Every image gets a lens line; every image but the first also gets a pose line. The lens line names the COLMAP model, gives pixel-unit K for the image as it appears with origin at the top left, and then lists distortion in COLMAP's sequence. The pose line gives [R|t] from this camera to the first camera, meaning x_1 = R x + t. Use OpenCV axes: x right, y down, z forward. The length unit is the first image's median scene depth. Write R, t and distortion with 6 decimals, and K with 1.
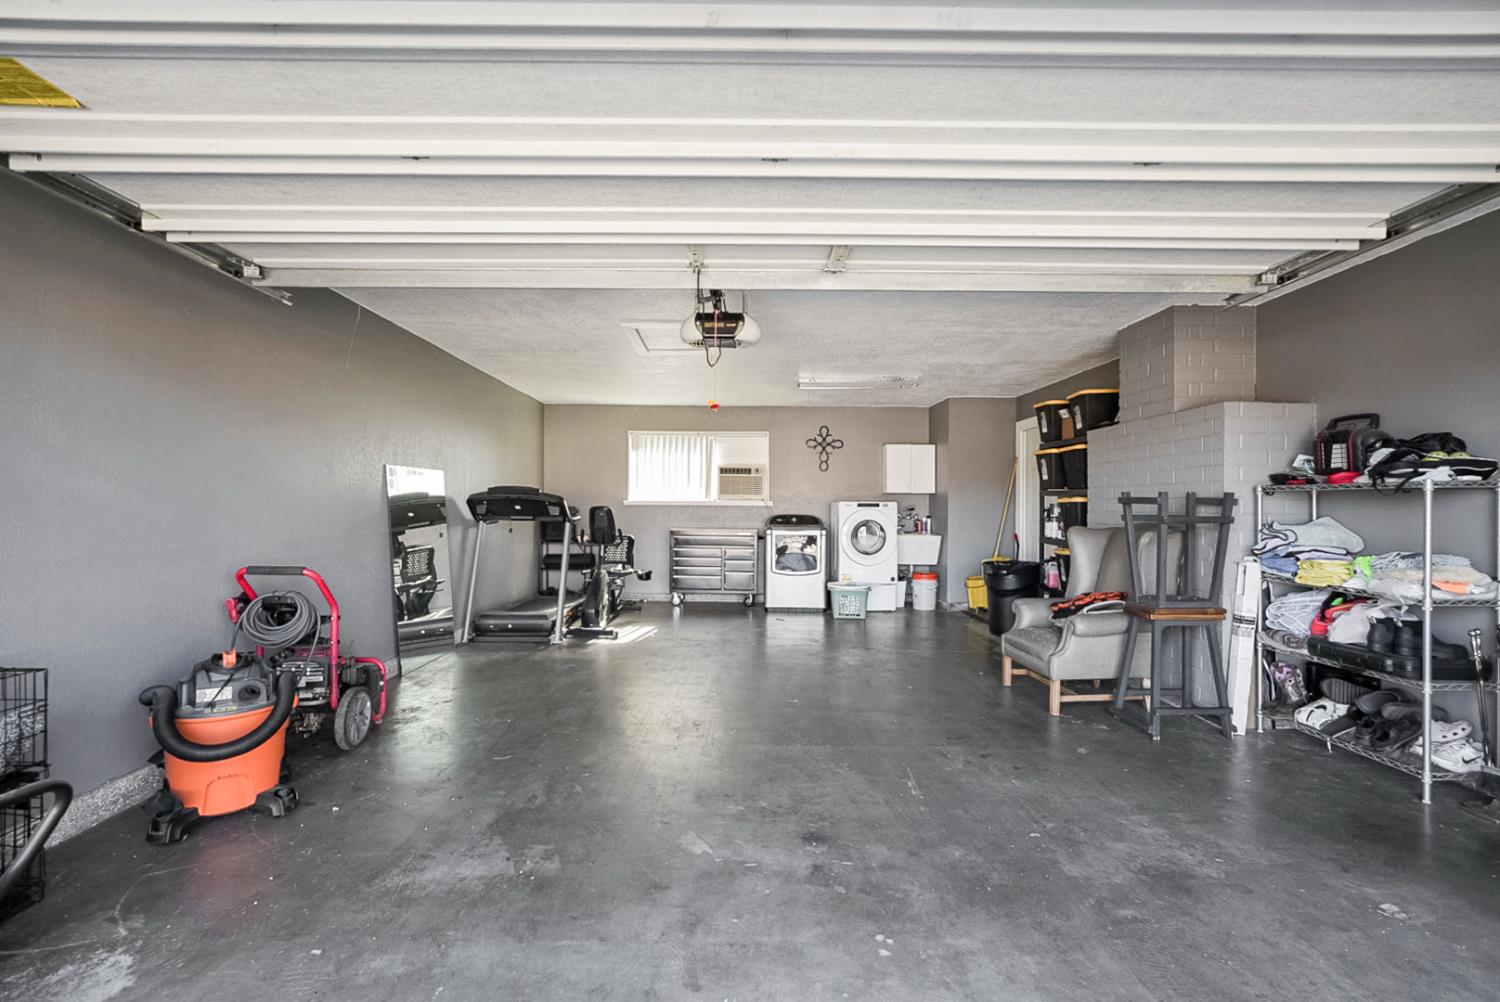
lens RADIAL K [[667.3, 0, 759.2], [0, 667.3, 507.6], [0, 0, 1]] dist [-0.007439, 0.002480]
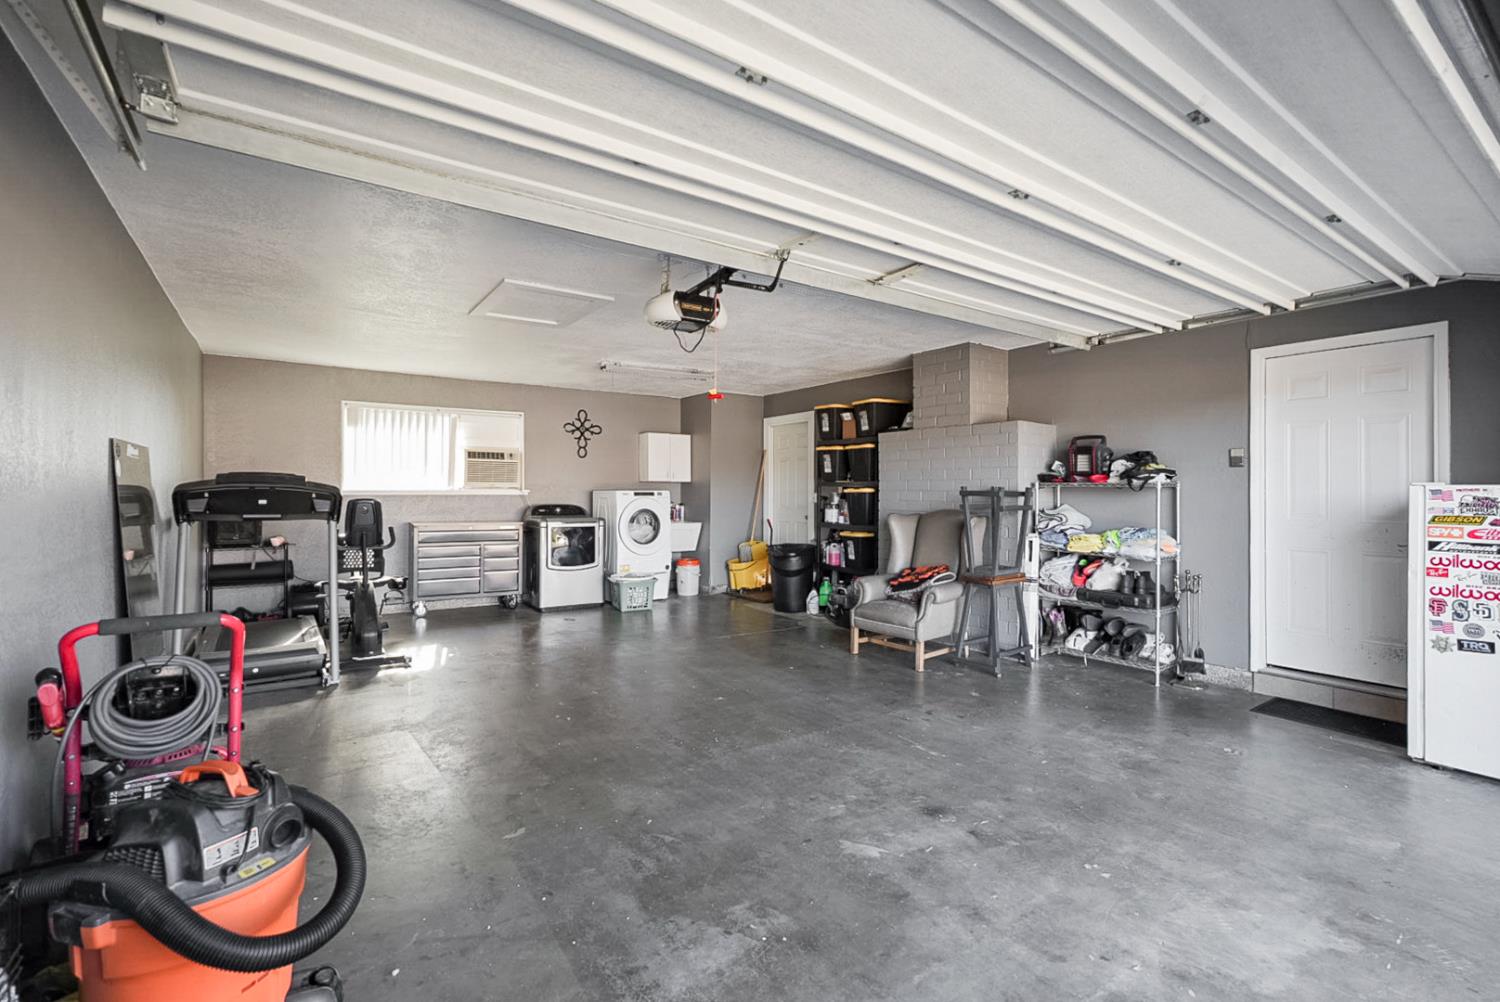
lens RADIAL K [[667.3, 0, 760.2], [0, 667.3, 489.7], [0, 0, 1]] dist [-0.007439, 0.002480]
pose [[0.823972, -0.001378, 0.566629, -0.492413], [0.002422, 0.999996, -0.001090, -0.016857], [-0.566626, 0.002270, 0.823972, 0.172207]]
